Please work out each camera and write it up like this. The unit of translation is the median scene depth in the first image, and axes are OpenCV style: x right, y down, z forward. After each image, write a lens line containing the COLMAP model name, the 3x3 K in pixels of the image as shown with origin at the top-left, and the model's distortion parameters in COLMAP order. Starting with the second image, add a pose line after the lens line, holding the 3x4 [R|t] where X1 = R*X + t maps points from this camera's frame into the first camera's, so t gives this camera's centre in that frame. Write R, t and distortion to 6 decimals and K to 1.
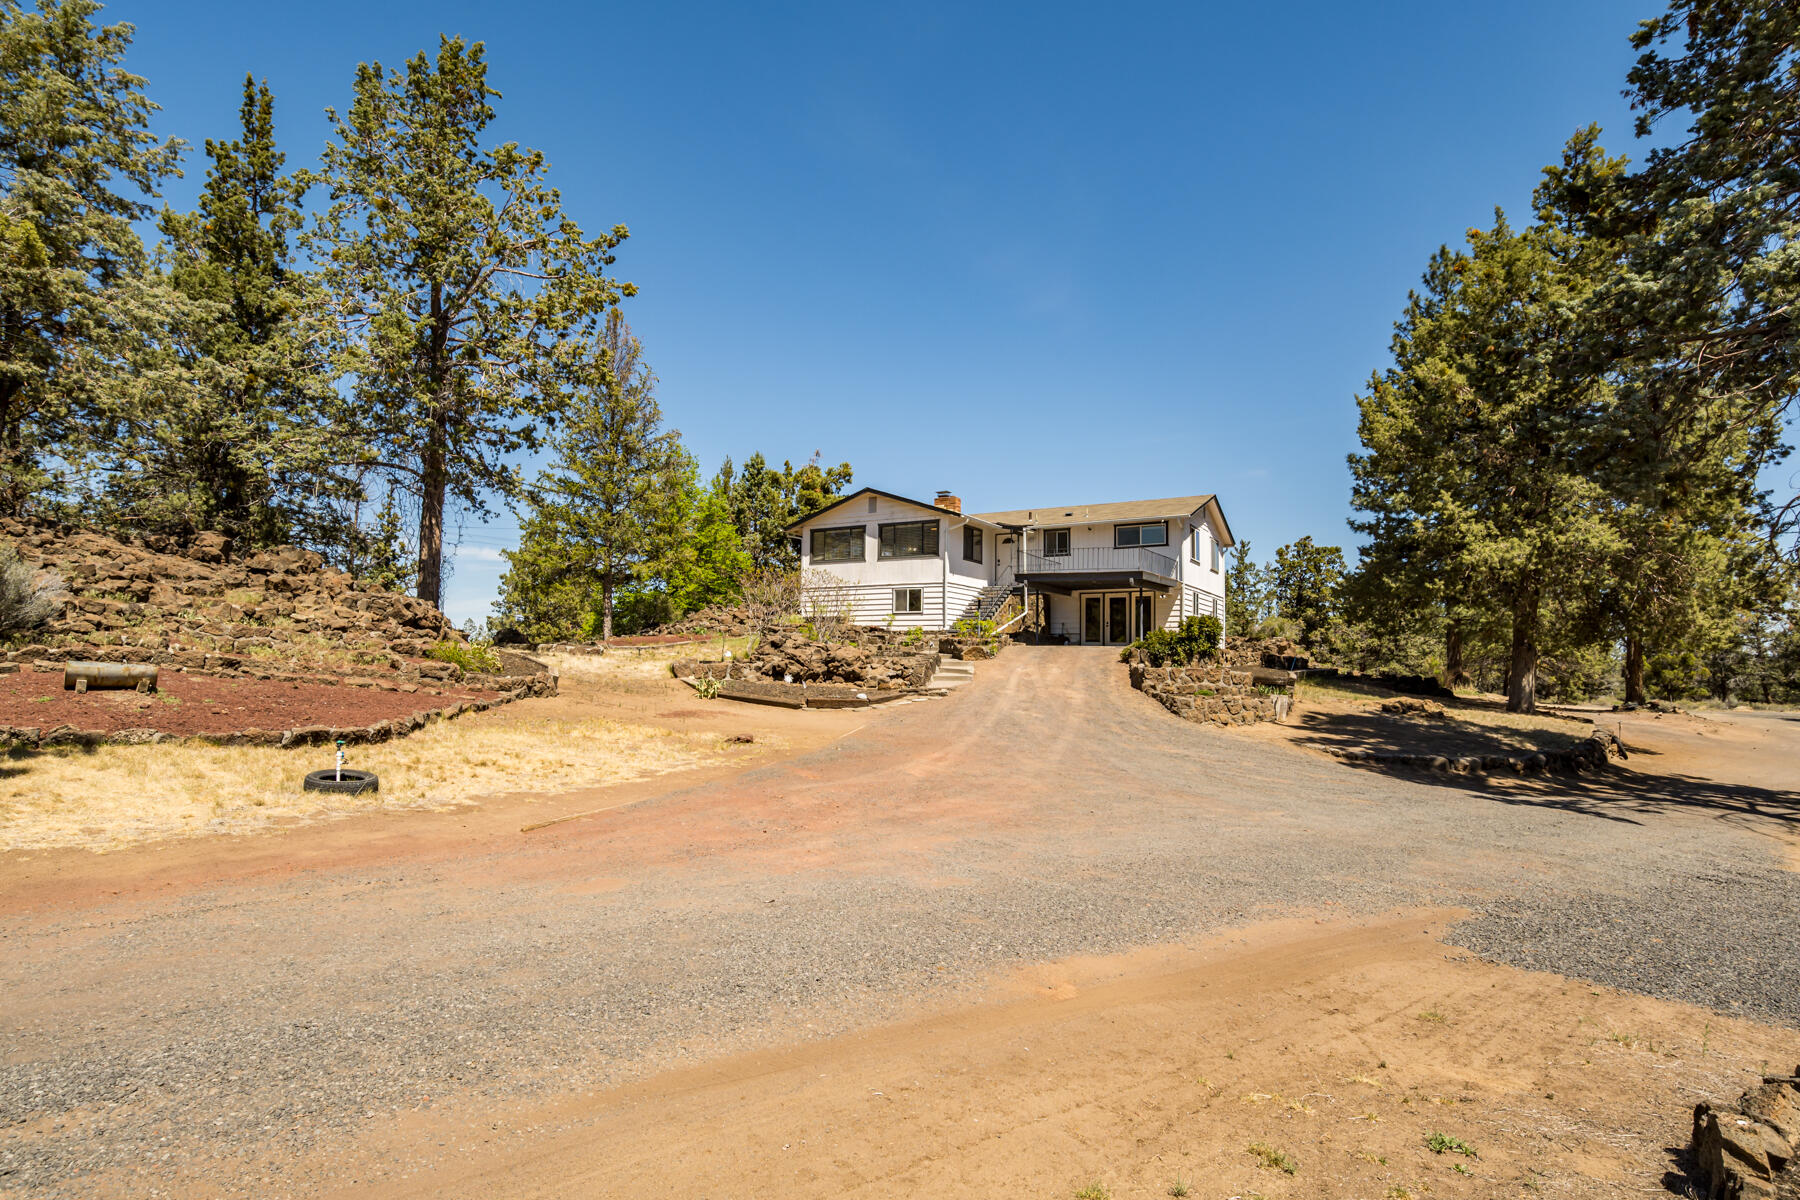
lens RADIAL K [[929.8, 0, 899.1], [0, 929.8, 590.9], [0, 0, 1]] dist [-0.013746, 0.009316]
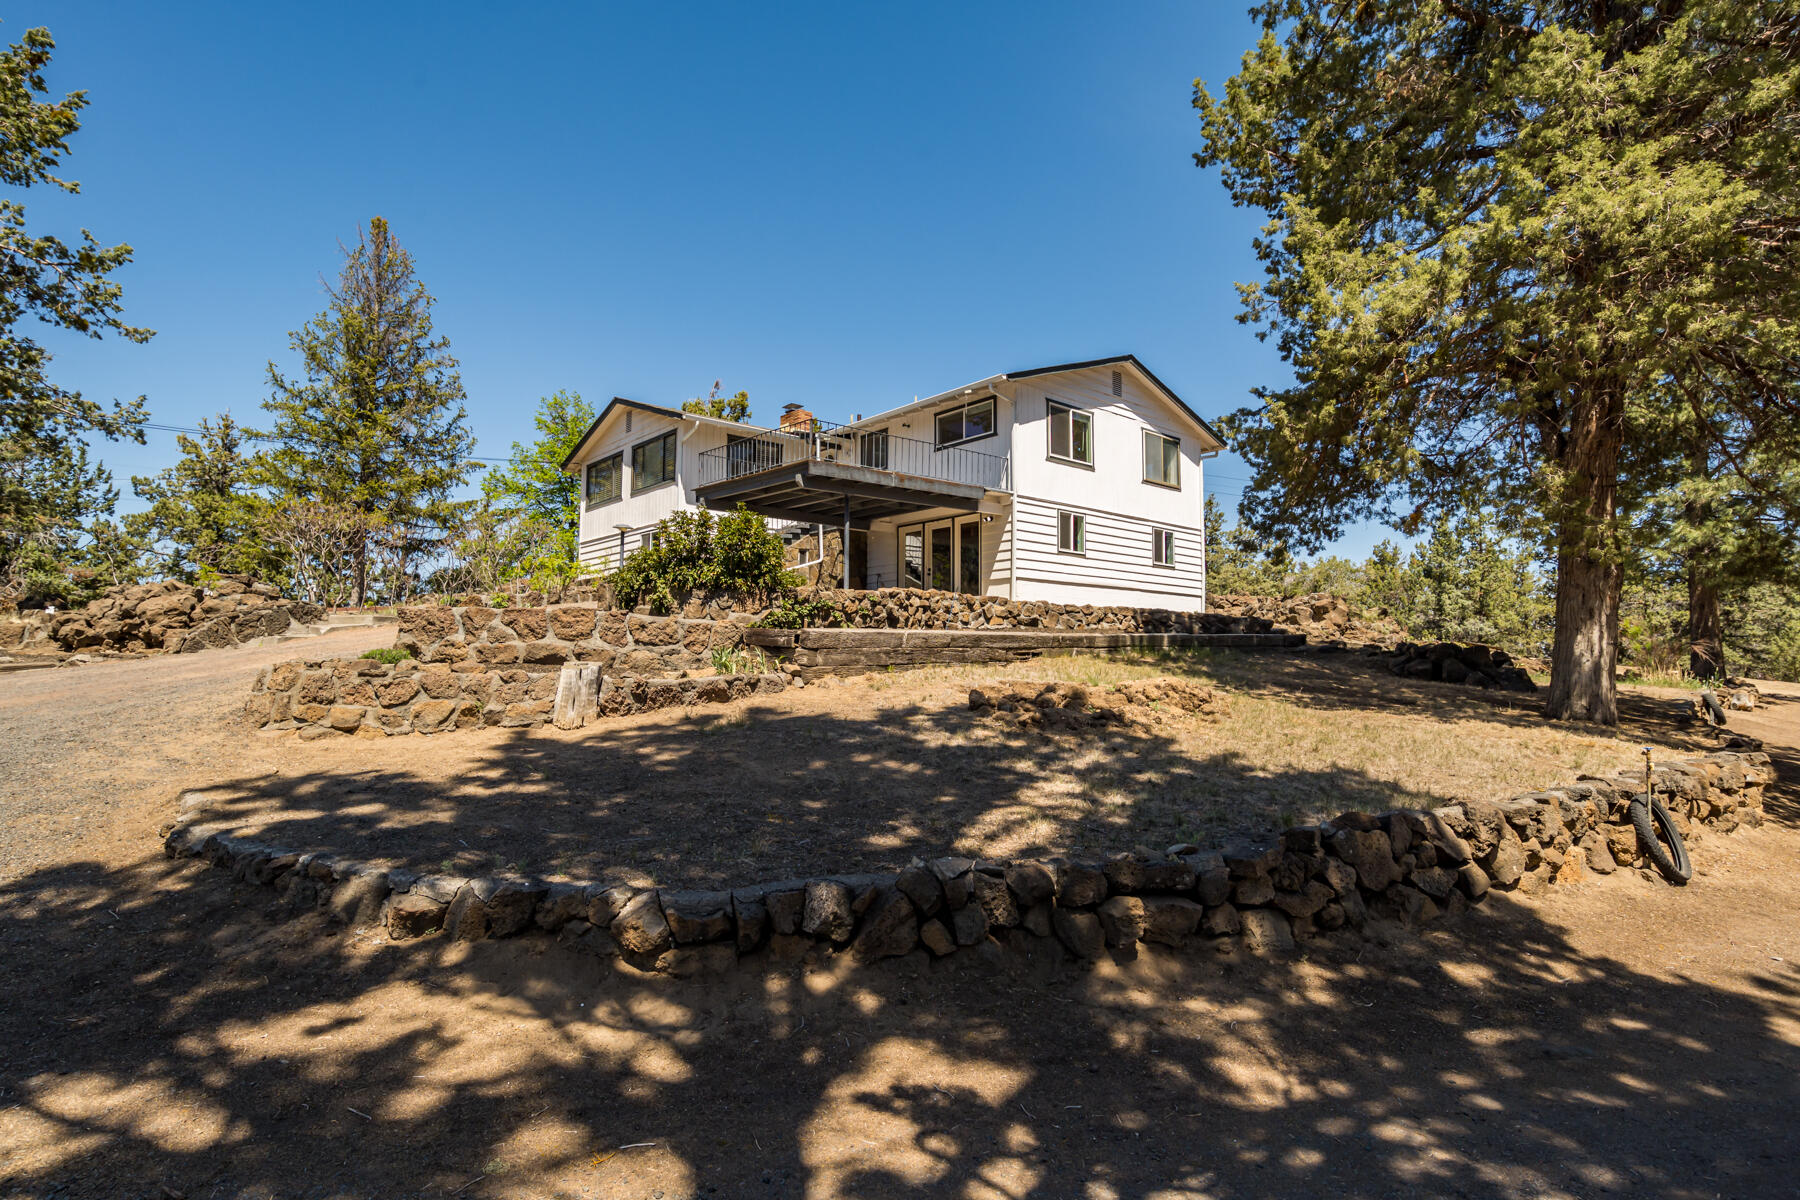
lens RADIAL K [[912.5, 0, 891.4], [0, 912.5, 603.3], [0, 0, 1]] dist [-0.002436, 0.001511]
pose [[0.942559, -0.026364, -0.332997, 0.525223], [0.029870, 0.999539, 0.005414, 0.068560], [0.332701, -0.015050, 0.942912, 0.517168]]
